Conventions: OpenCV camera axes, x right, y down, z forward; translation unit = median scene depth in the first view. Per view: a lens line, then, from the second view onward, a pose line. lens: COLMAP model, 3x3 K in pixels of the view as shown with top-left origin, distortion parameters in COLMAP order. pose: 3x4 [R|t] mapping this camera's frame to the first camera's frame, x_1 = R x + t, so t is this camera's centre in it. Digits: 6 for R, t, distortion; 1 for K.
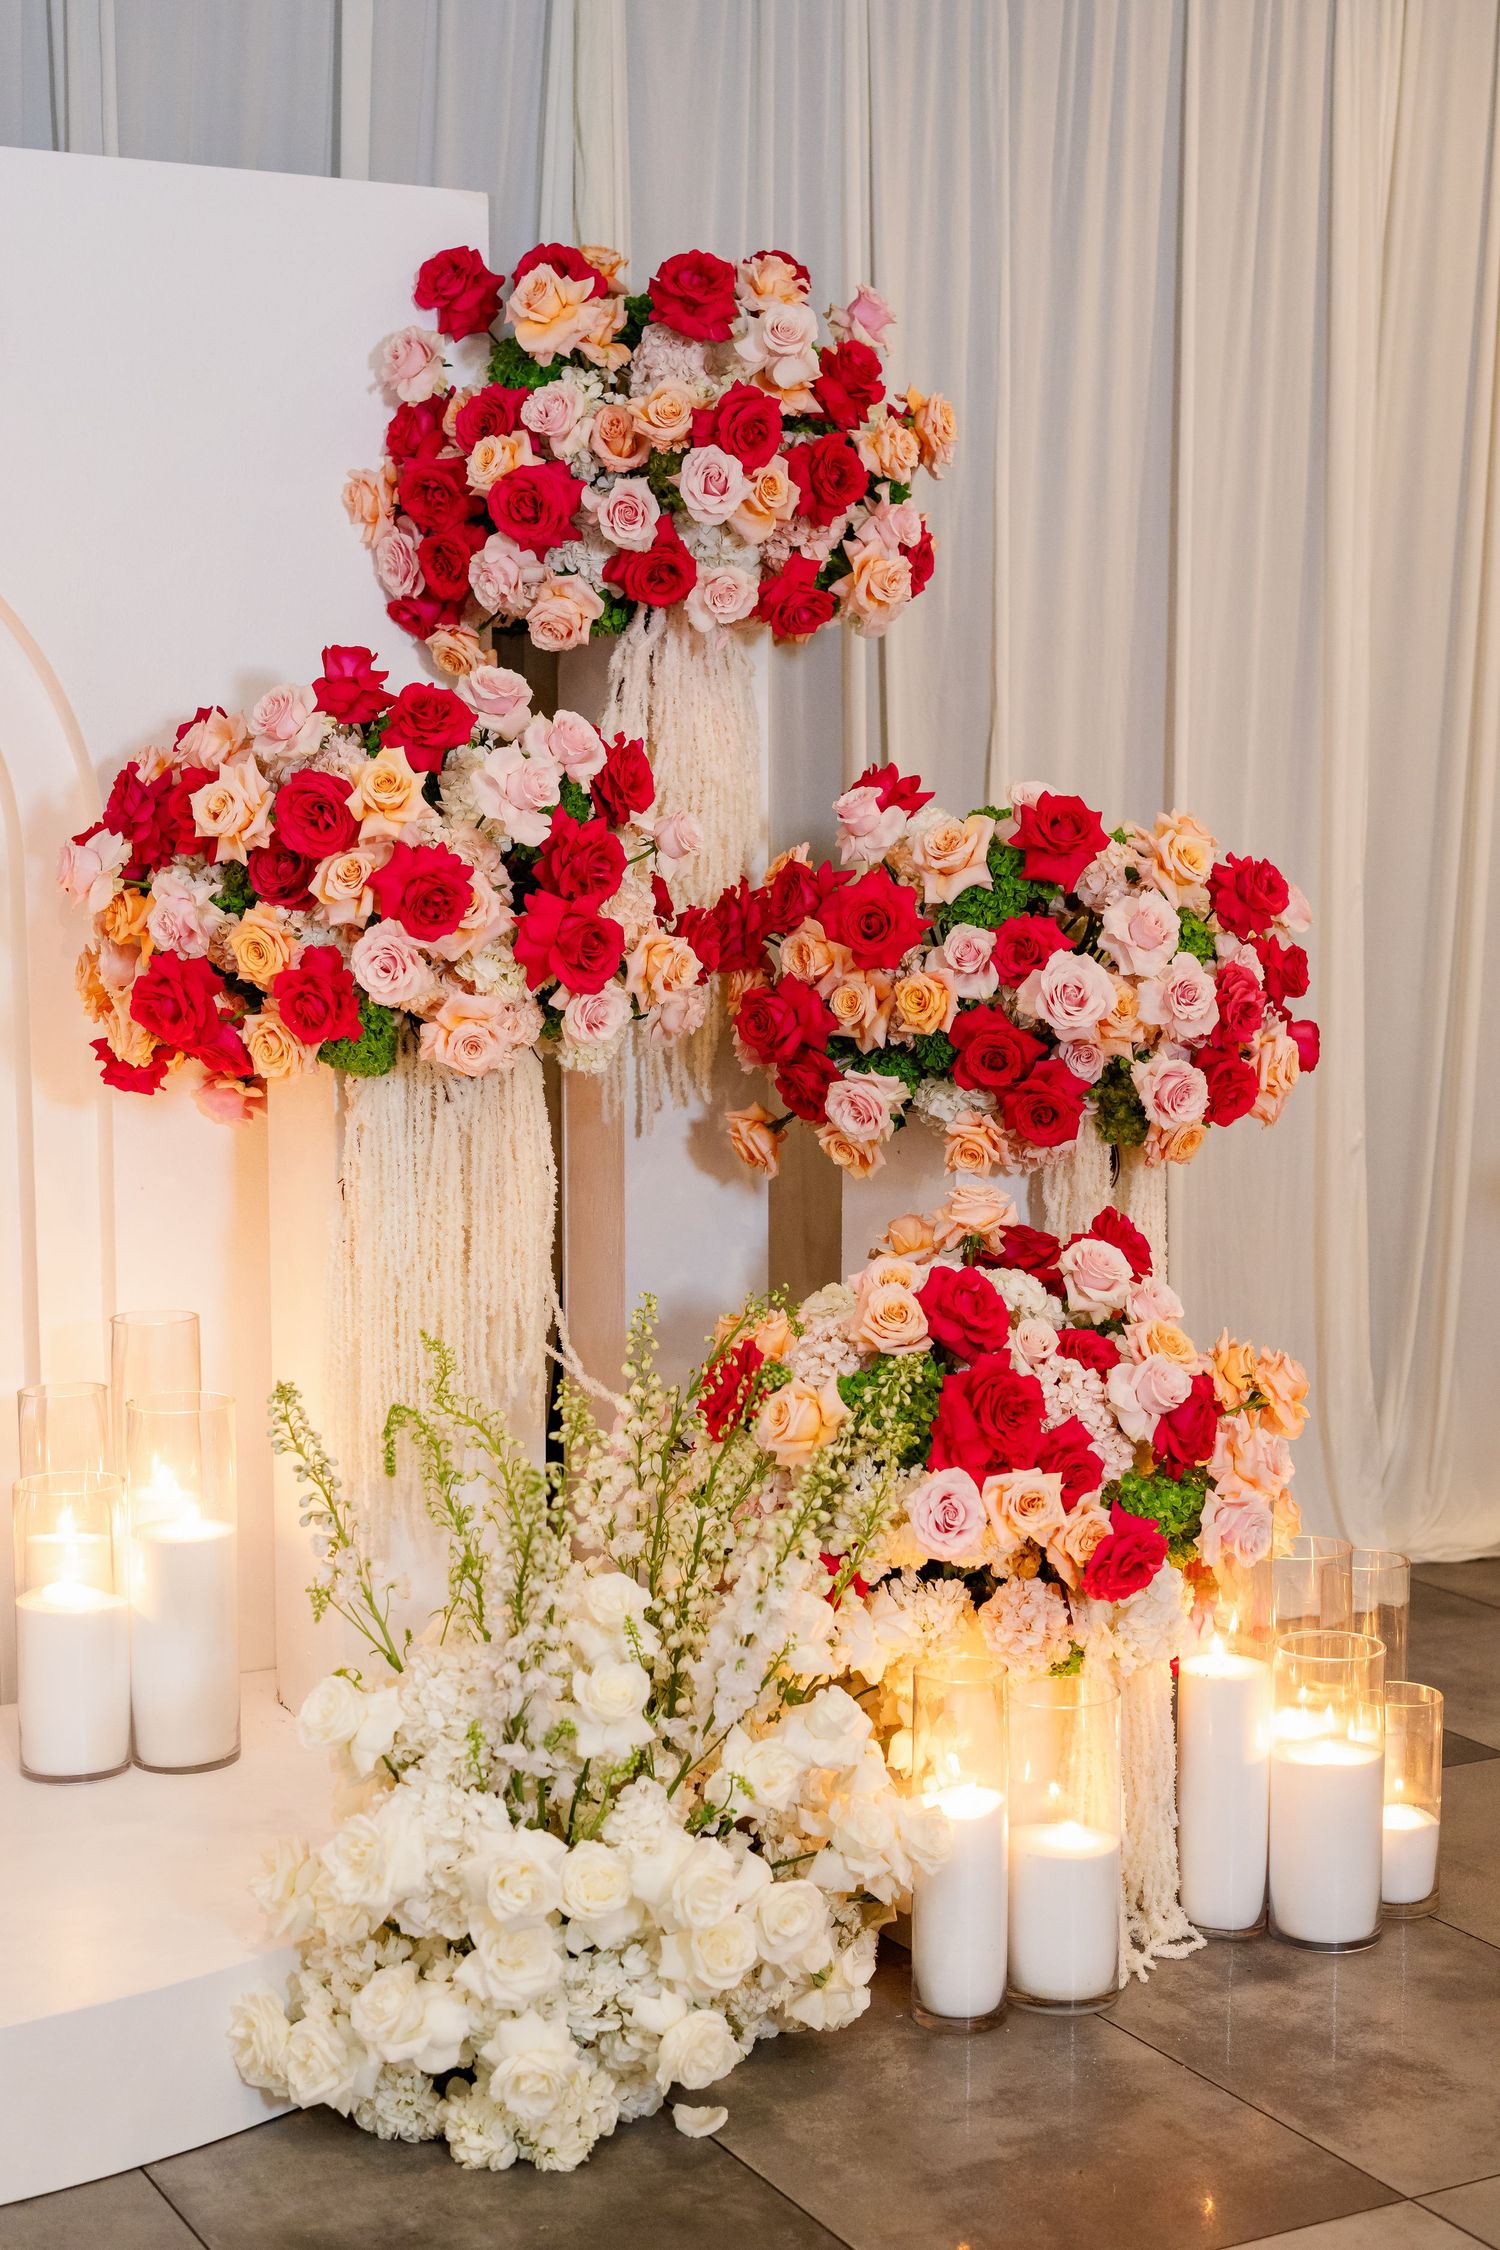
lens RADIAL K [[3241.9, 0, 747.0], [0, 3241.9, 1137.3], [0, 0, 1]] dist [-0.007400, 0.054874]
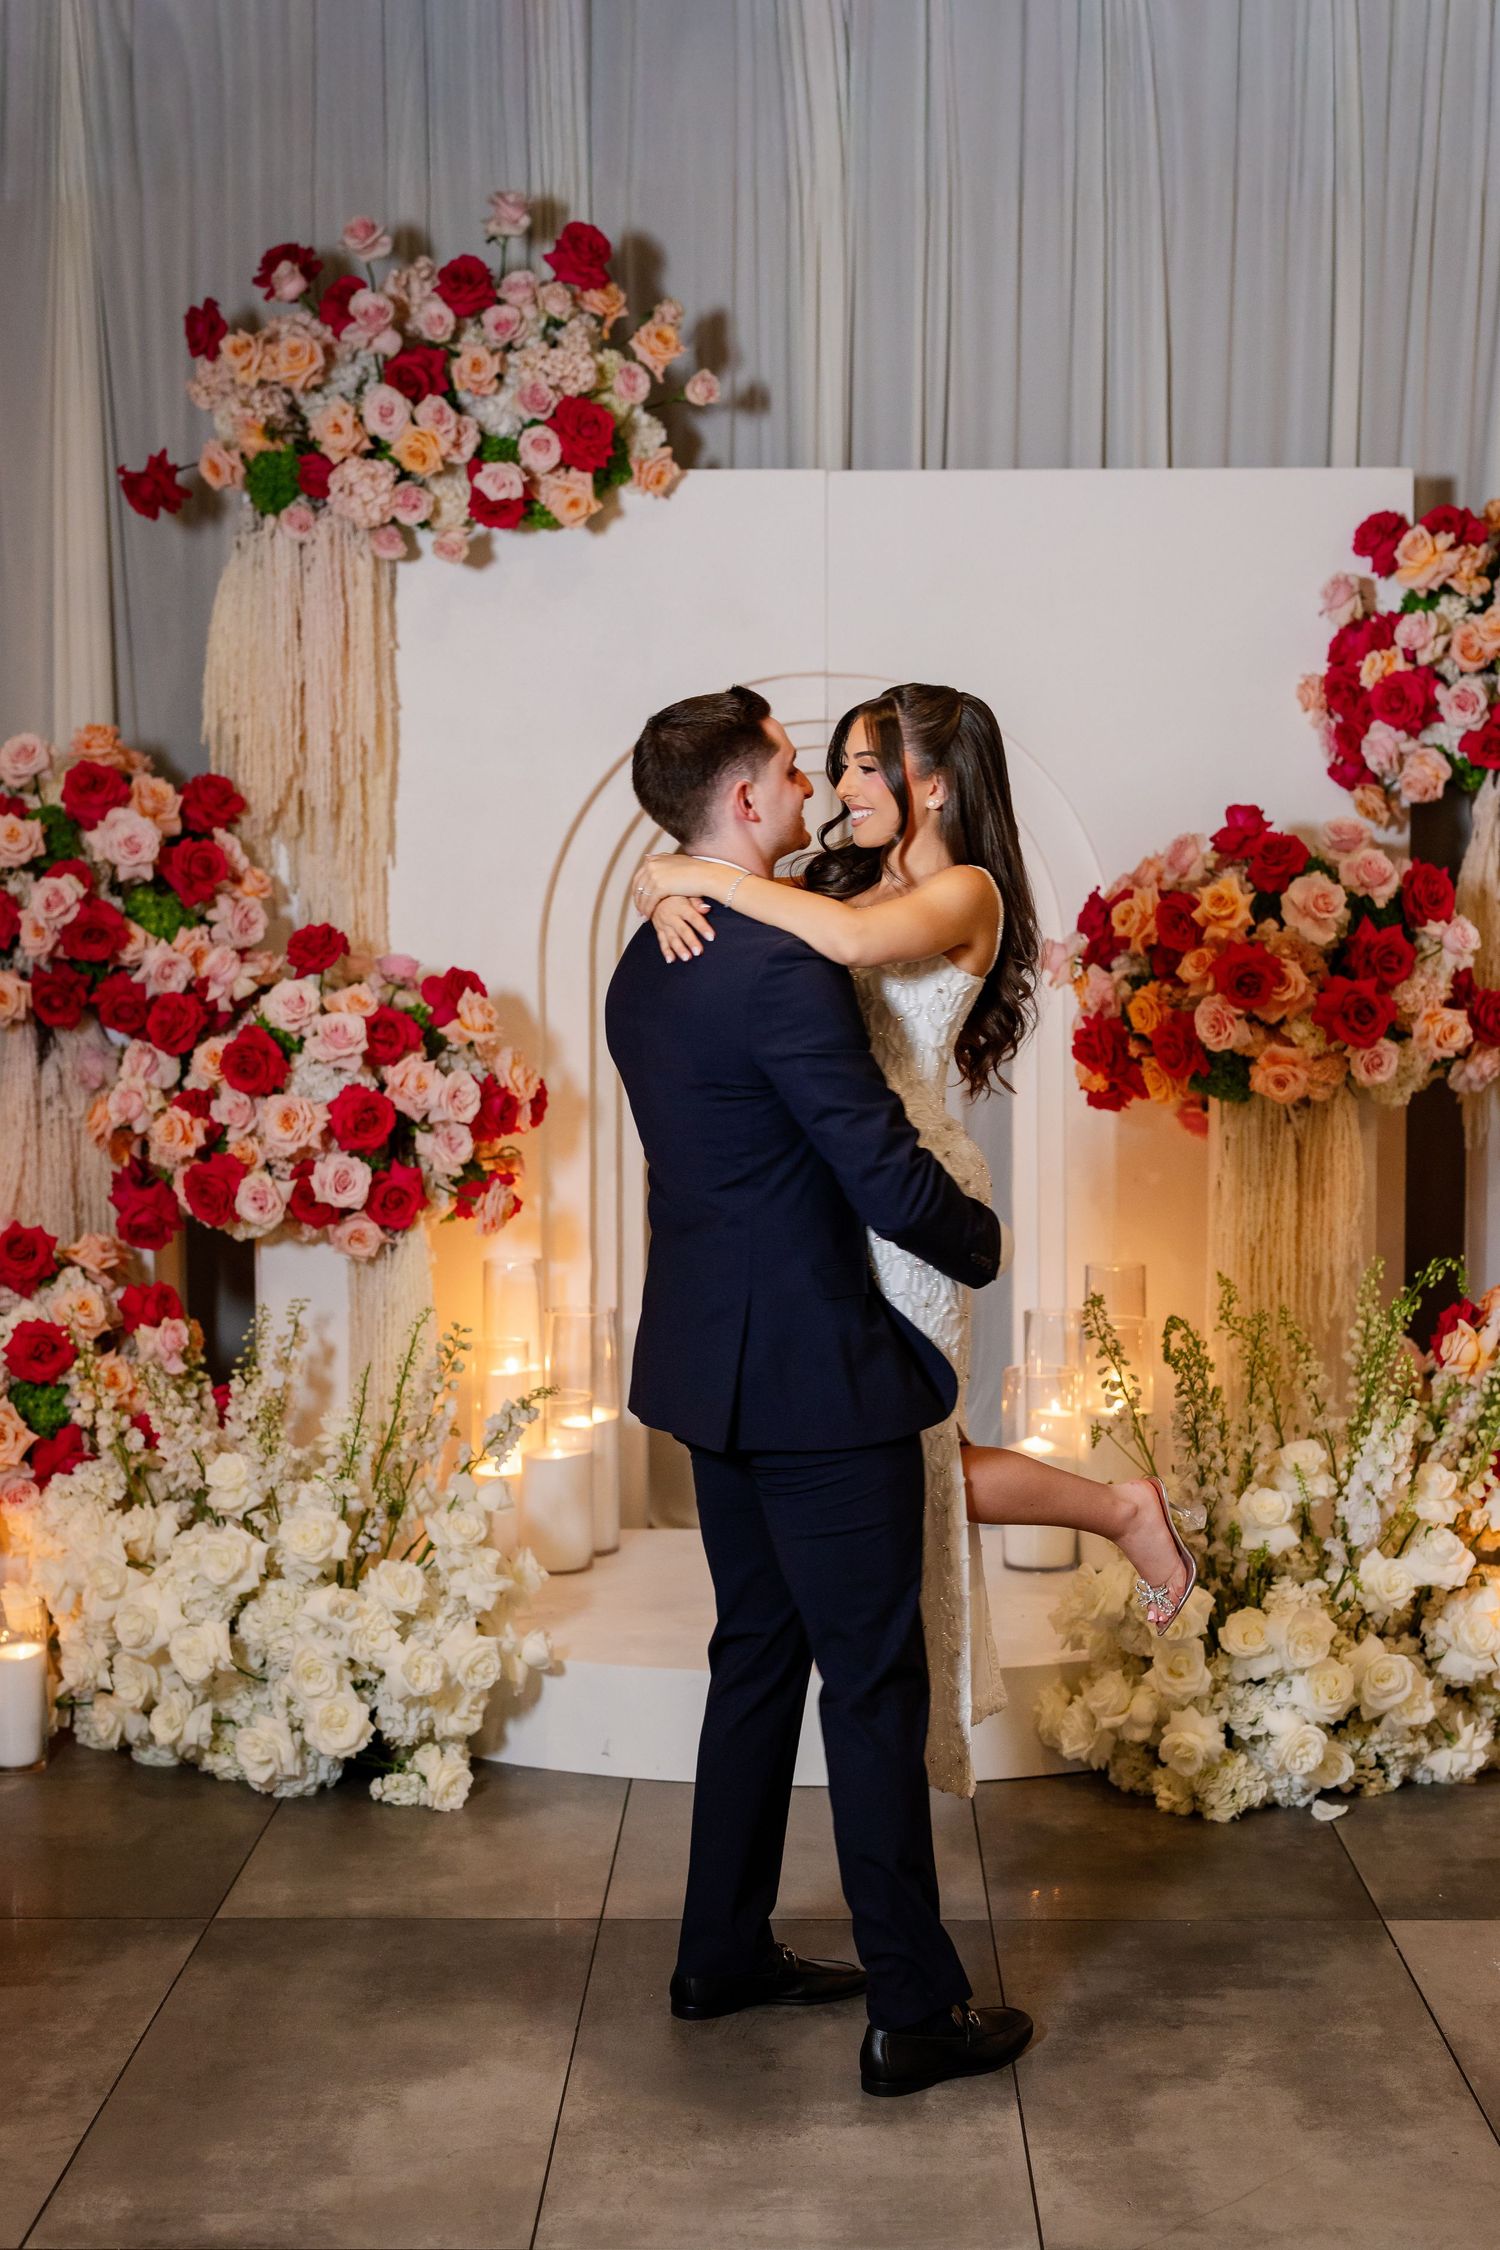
lens RADIAL K [[3171.1, 0, 772.9], [0, 3171.1, 1128.8], [0, 0, 1]] dist [-0.007314, 0.072276]
pose [[0.873829, 0.034740, -0.484990, 0.397749], [-0.046687, 0.998830, -0.012571, 0.020903], [0.483987, 0.033628, 0.874429, -0.344105]]
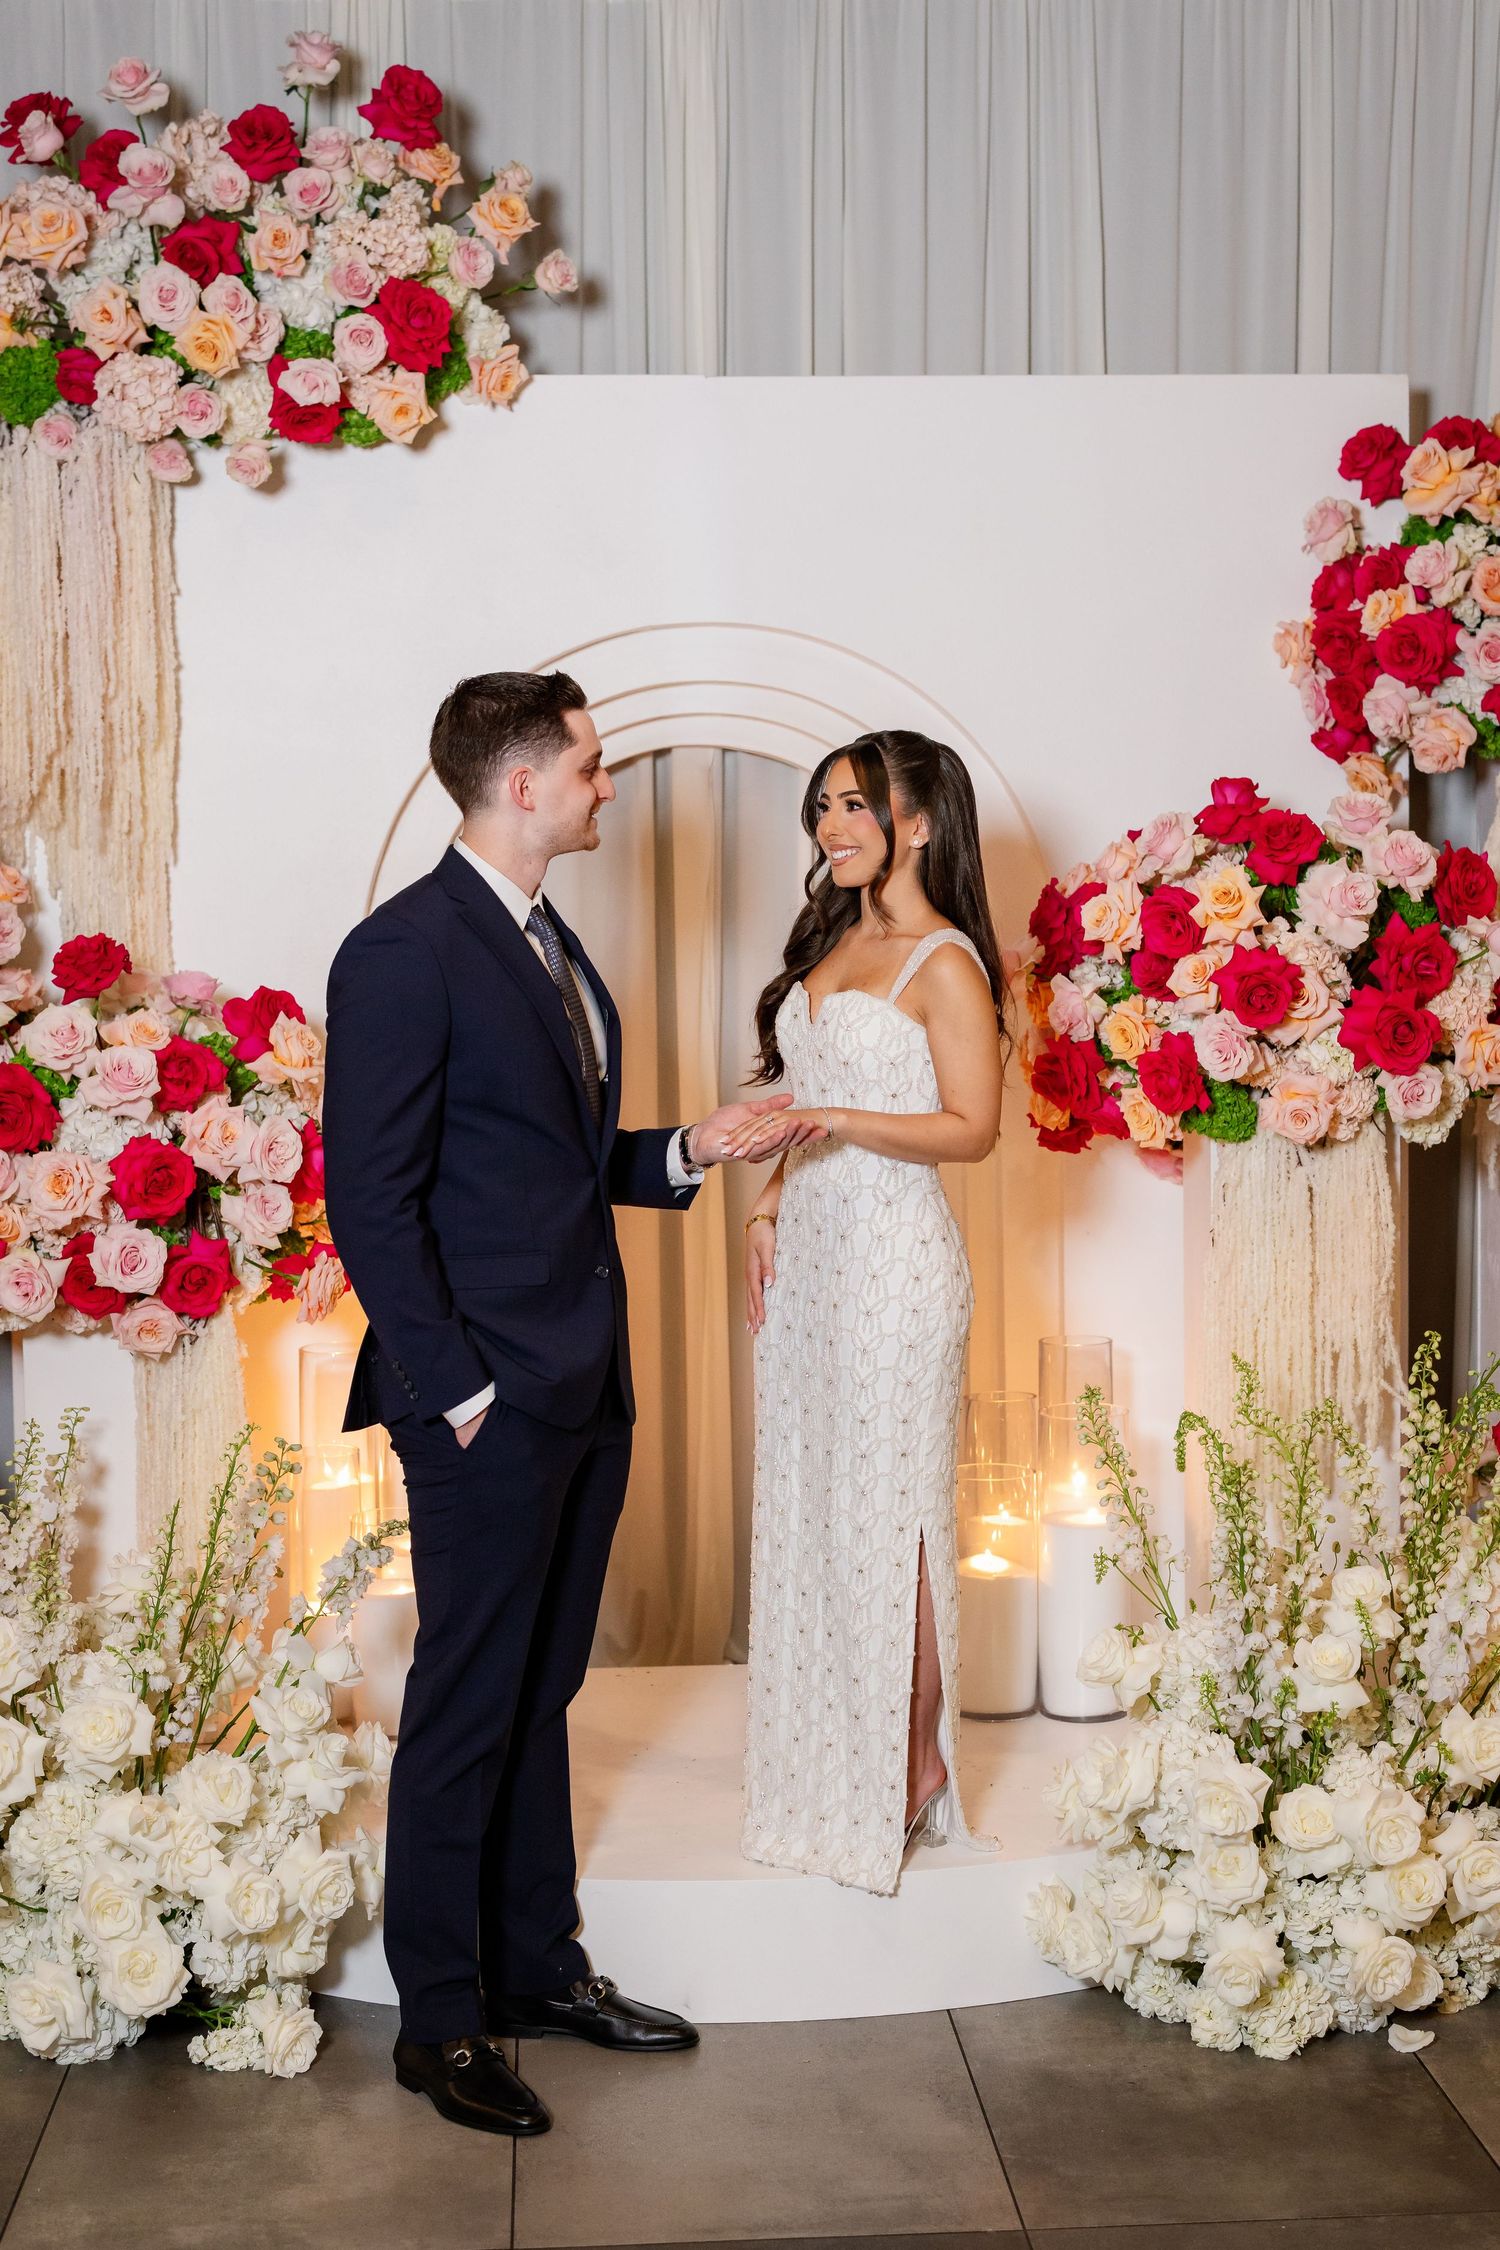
lens RADIAL K [[3230.5, 0, 750.2], [0, 3230.5, 1113.0], [0, 0, 1]] dist [0.012996, -0.042724]
pose [[0.908588, 0.016923, -0.417350, 0.219399], [-0.029956, 0.999246, -0.024699, 0.005597], [0.416617, 0.034943, 0.908410, -0.146399]]
